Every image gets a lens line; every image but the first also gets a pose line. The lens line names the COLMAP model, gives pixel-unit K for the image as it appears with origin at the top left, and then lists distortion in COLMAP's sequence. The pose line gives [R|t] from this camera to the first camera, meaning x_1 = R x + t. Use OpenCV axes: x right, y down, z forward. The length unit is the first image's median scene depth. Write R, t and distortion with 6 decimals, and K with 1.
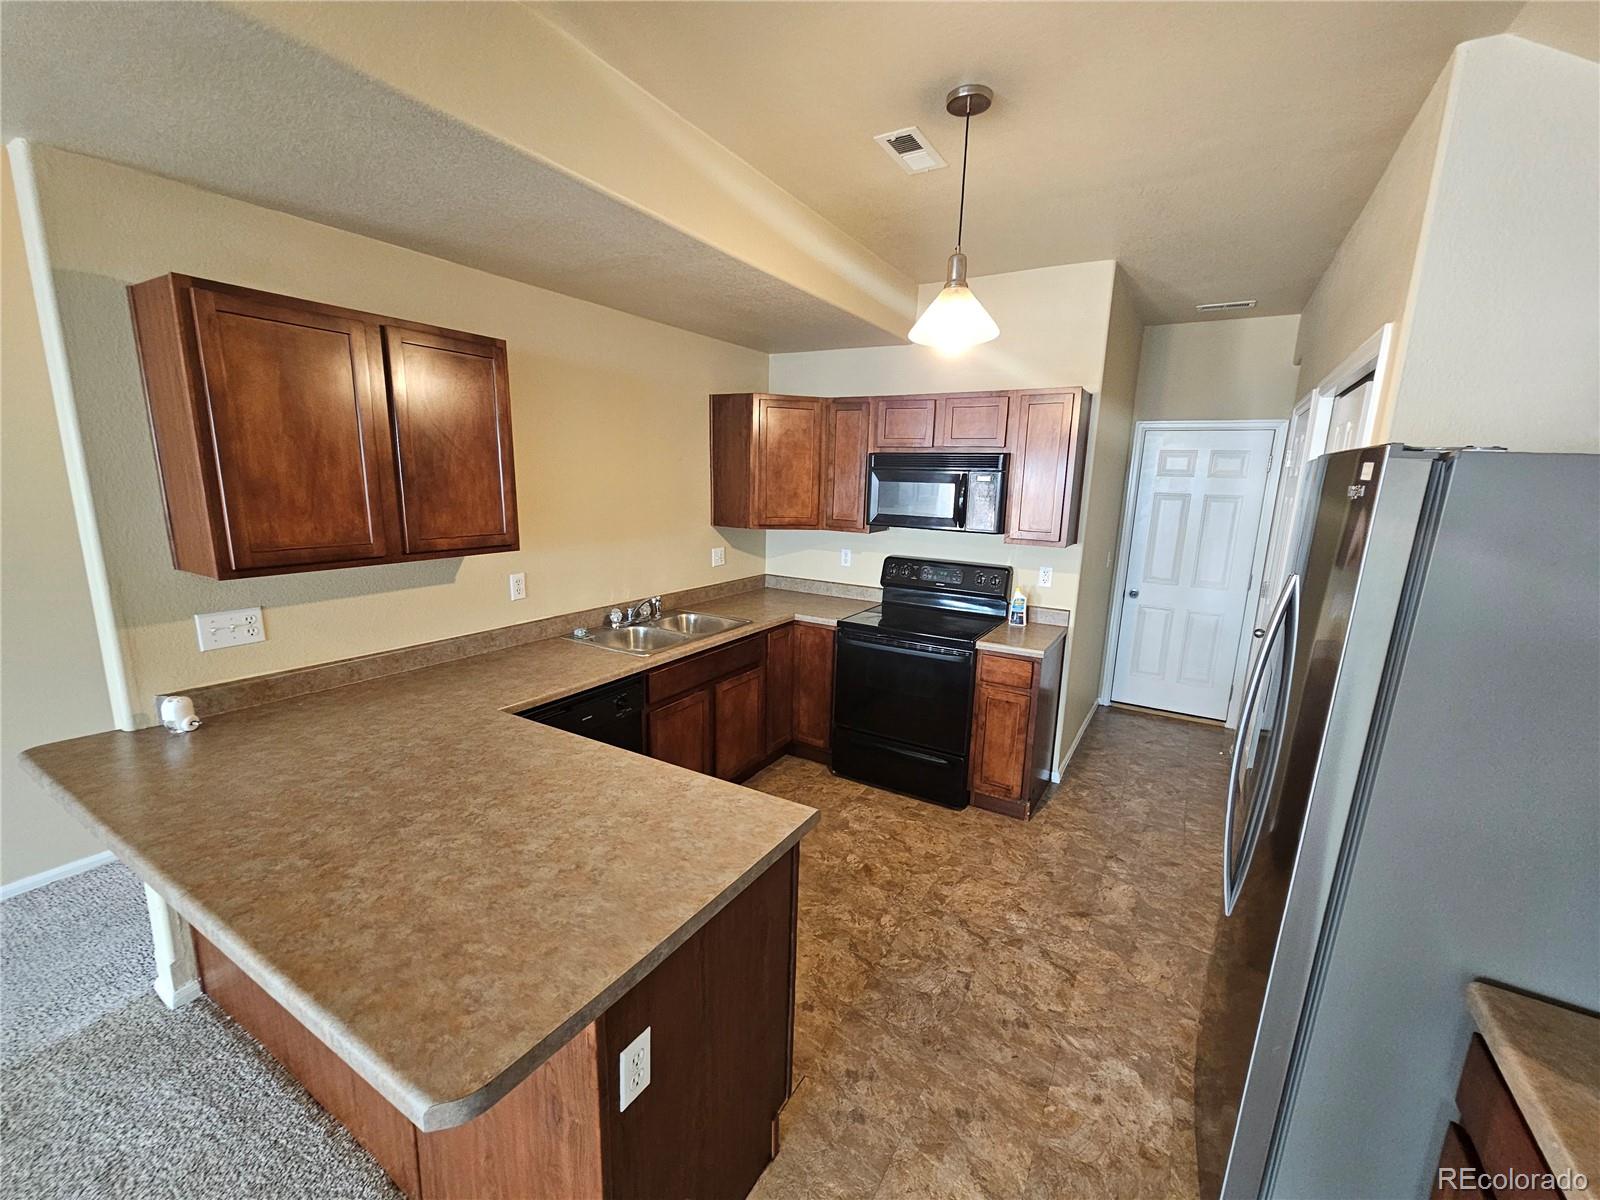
lens RADIAL K [[645.2, 0, 800.0], [0, 645.2, 600.0], [0, 0, 1]] dist [0.003800, 0.000129]
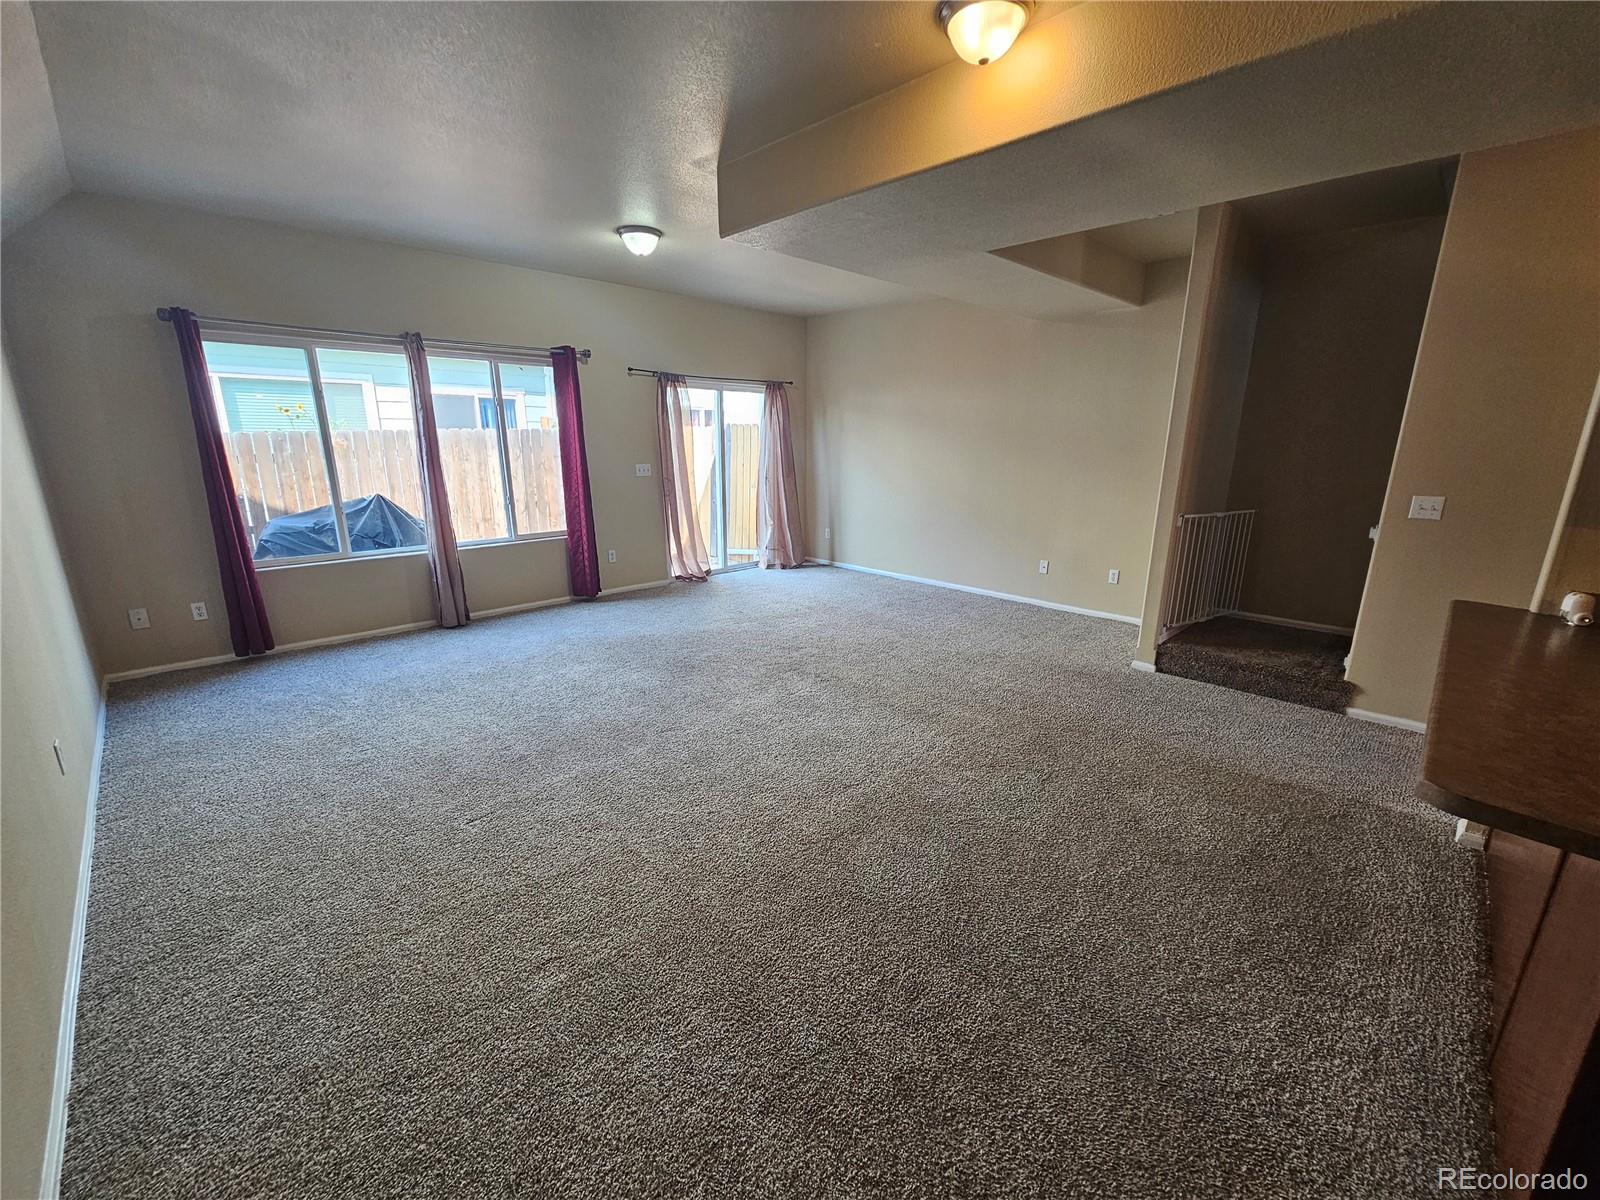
lens RADIAL K [[645.2, 0, 800.0], [0, 645.2, 600.0], [0, 0, 1]] dist [0.003800, 0.000129]
pose [[-0.256973, 0.220864, -0.940842, 0.439793], [-0.198883, 0.940611, 0.275130, 0.120325], [0.945733, 0.257819, -0.197785, -0.053168]]
